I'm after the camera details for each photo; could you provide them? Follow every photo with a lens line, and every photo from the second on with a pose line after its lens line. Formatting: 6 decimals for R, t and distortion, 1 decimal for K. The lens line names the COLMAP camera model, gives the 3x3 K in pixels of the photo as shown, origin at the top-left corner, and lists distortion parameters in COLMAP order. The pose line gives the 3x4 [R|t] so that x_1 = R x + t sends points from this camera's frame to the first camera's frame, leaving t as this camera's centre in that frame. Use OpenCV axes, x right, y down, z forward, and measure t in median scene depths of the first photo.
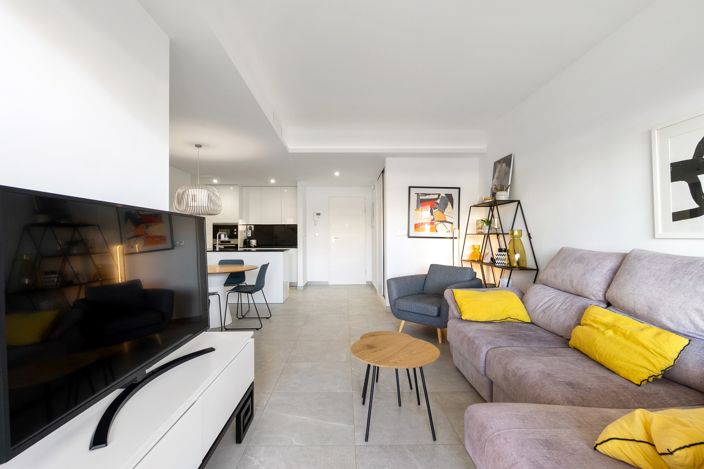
lens RADIAL K [[310.3, 0, 346.7], [0, 310.3, 236.6], [0, 0, 1]] dist [0.000926, -0.000002]
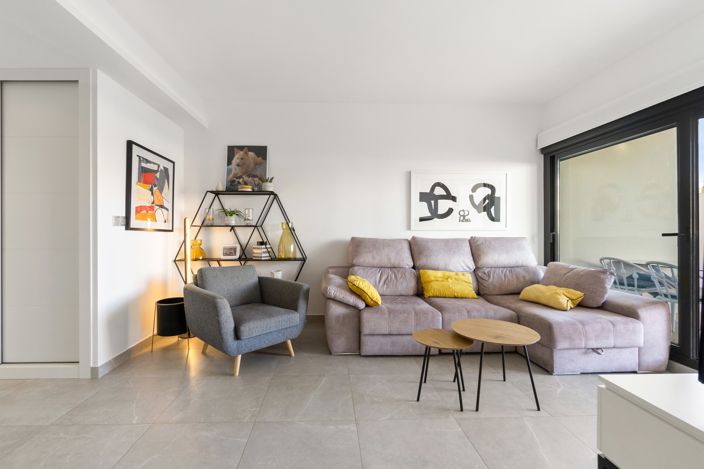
lens RADIAL K [[310.3, 0, 347.3], [0, 310.3, 229.5], [0, 0, 1]] dist [0.000926, -0.000002]
pose [[-0.004645, 0.004319, 0.999980, -0.386492], [-0.002871, 0.999986, -0.004332, 0.004164], [-0.999985, -0.002891, -0.004632, 0.617012]]
